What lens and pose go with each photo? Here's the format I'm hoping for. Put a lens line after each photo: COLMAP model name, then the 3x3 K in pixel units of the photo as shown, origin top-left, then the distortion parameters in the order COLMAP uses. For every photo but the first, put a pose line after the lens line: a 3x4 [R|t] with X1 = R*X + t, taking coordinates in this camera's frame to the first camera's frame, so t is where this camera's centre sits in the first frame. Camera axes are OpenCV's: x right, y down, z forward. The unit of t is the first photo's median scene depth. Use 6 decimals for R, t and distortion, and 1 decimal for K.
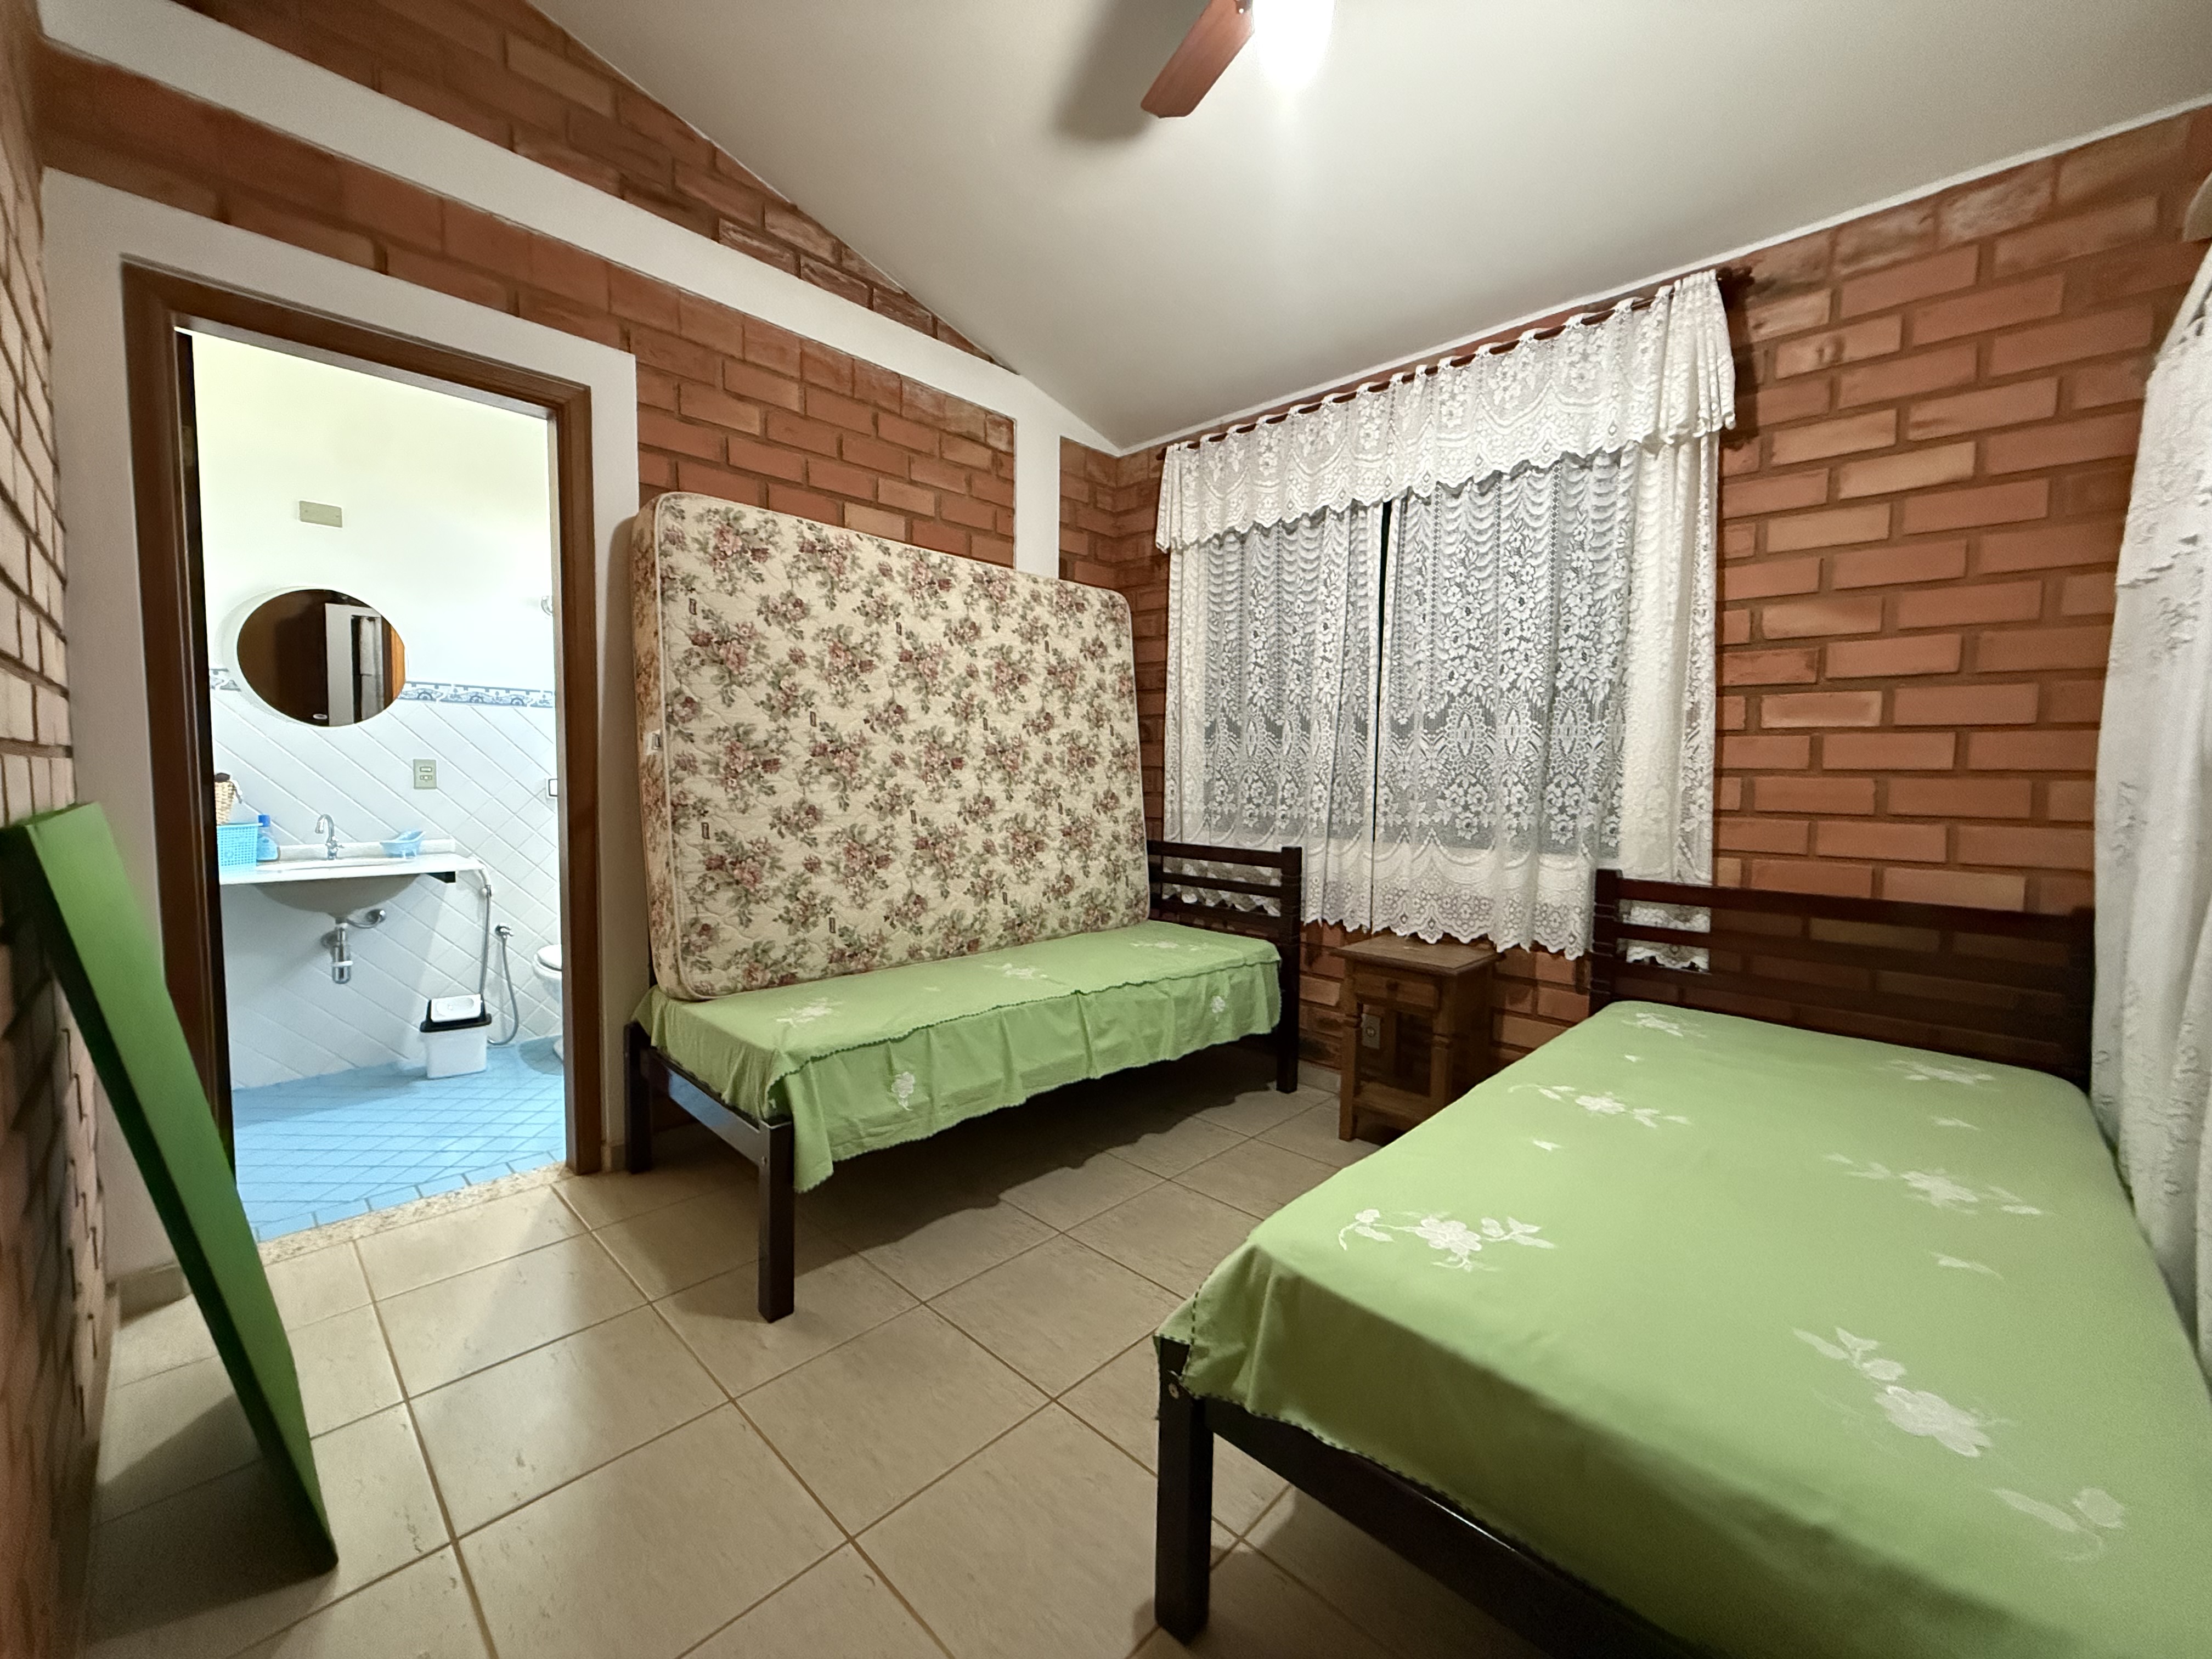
lens RADIAL K [[877.4, 0, 1111.0], [0, 877.4, 836.5], [0, 0, 1]] dist [0.000562, -0.000174]
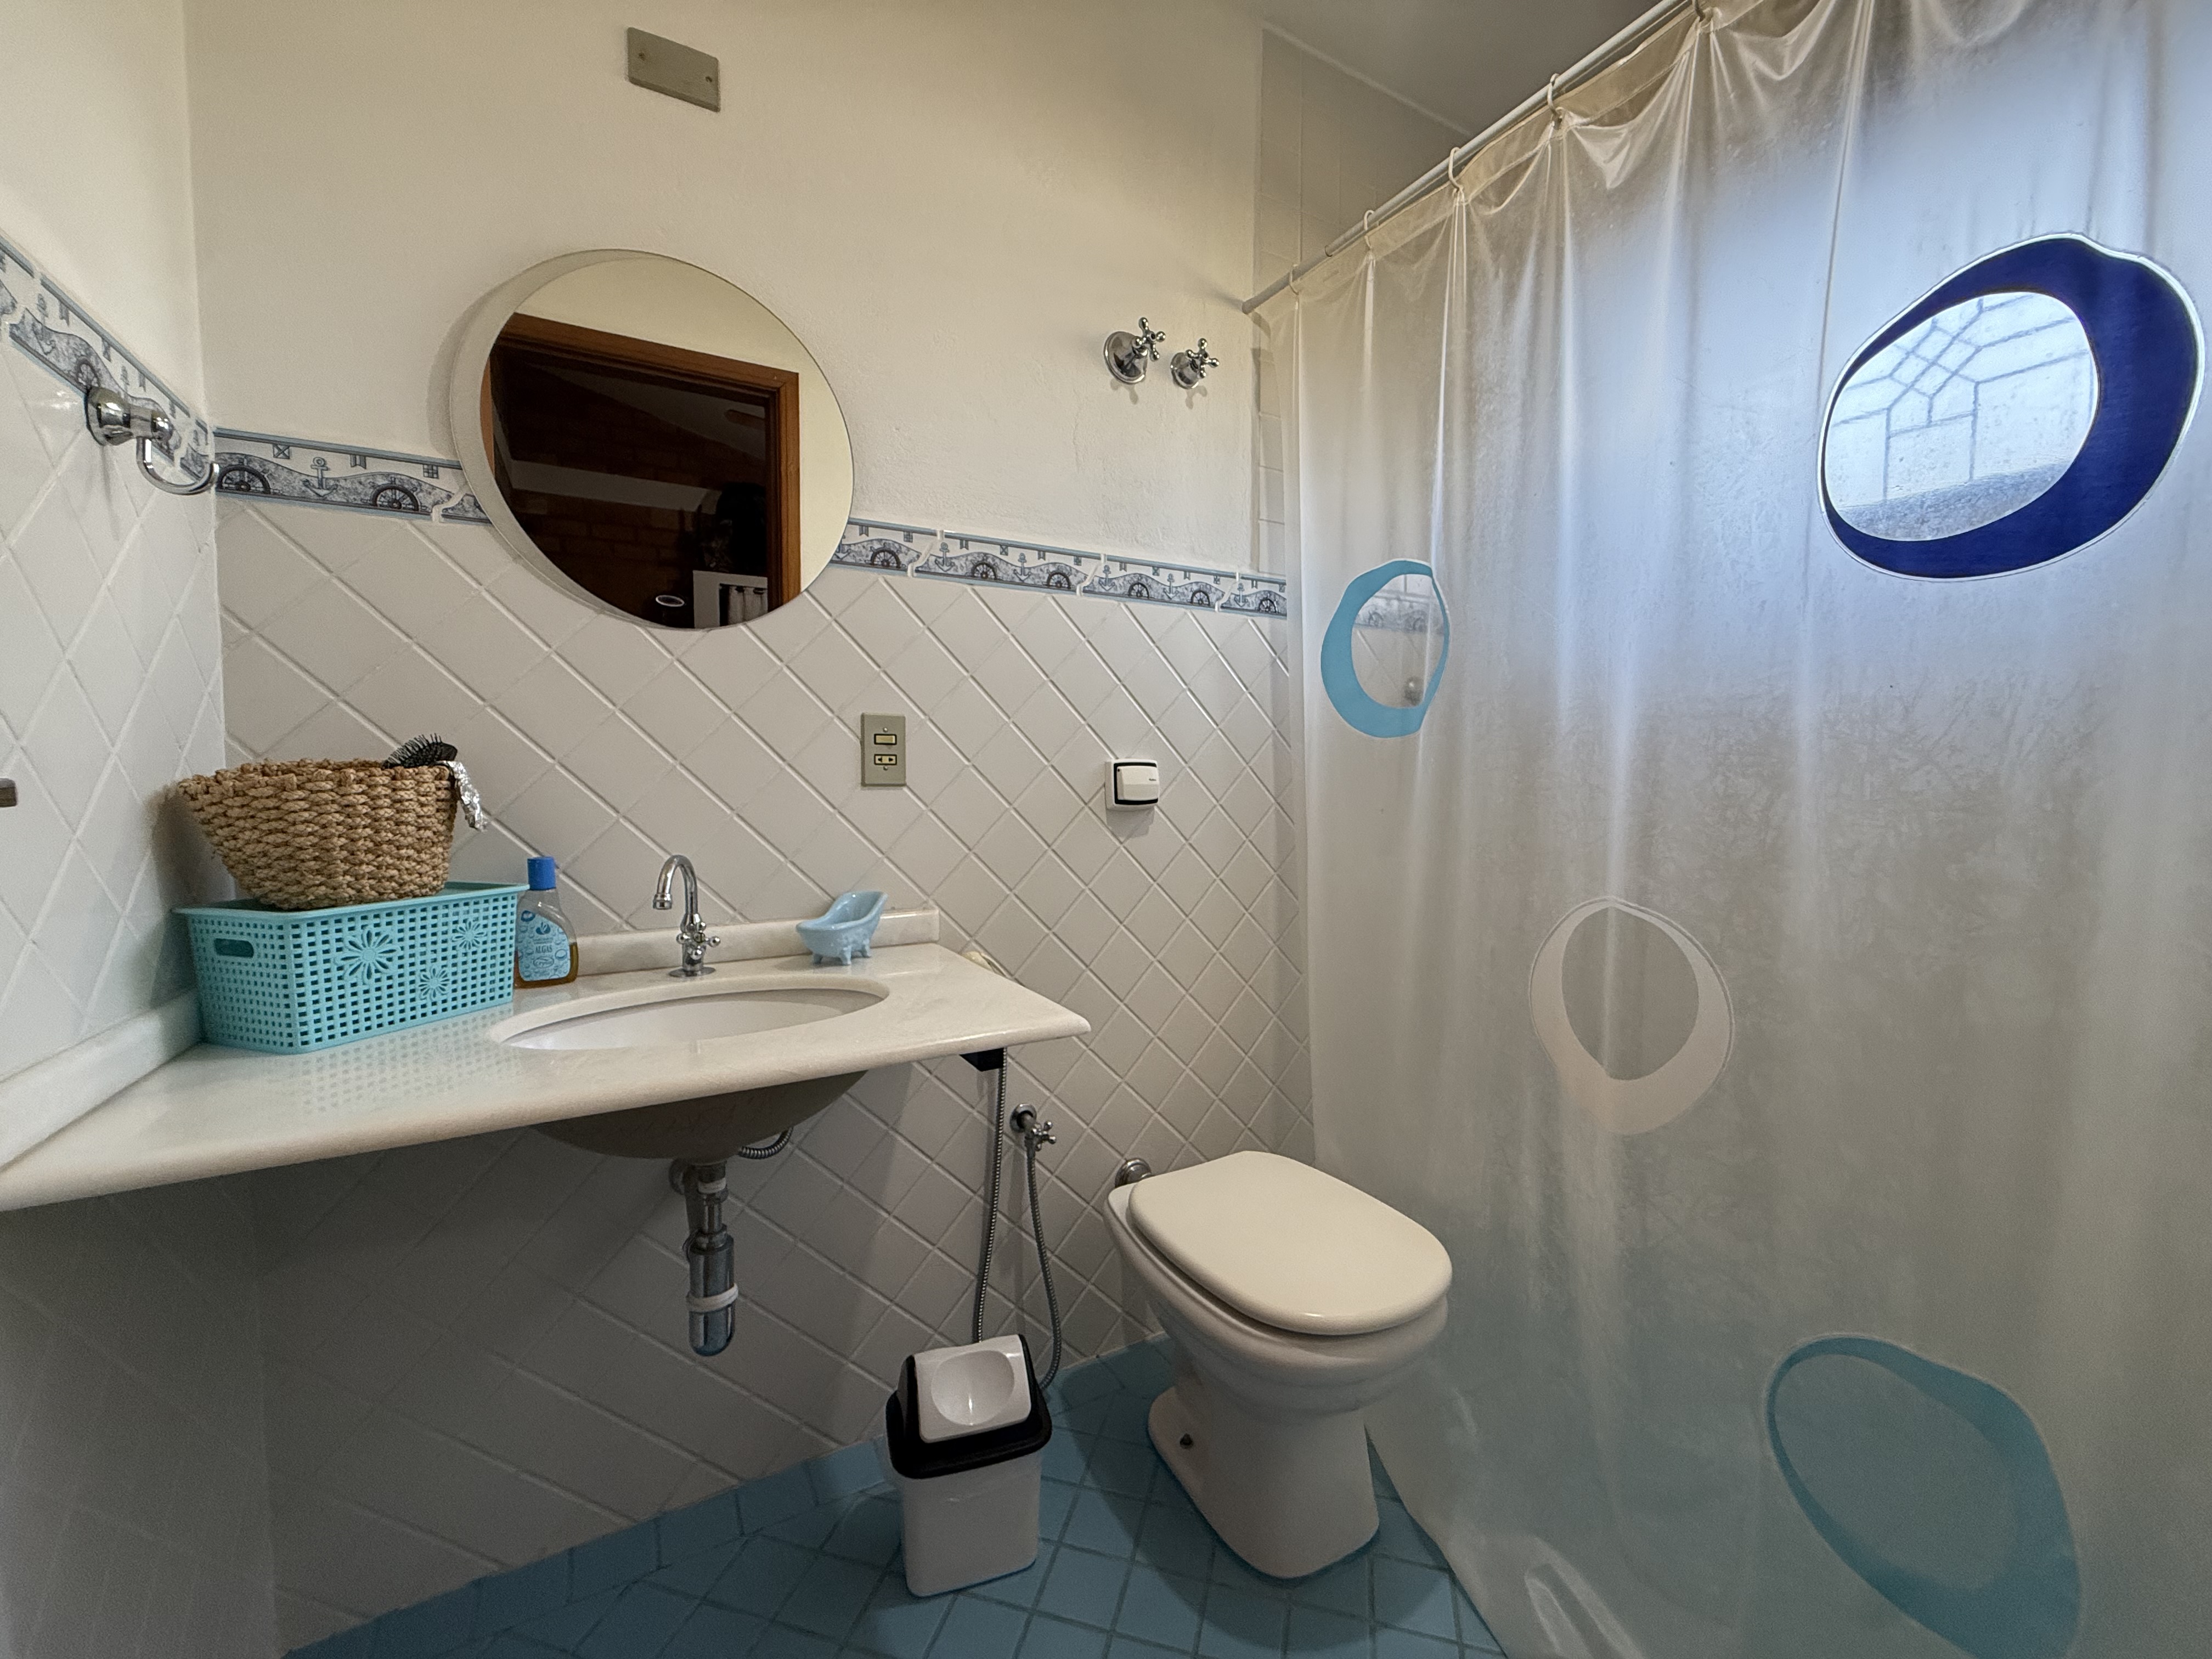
lens RADIAL K [[877.4, 0, 1115.5], [0, 877.4, 835.9], [0, 0, 1]] dist [0.000562, -0.000174]
pose [[0.959891, 0.000006, -0.280374, -0.563622], [-0.002522, 0.999960, -0.008615, -0.028675], [0.280363, 0.008977, 0.959852, 0.639523]]
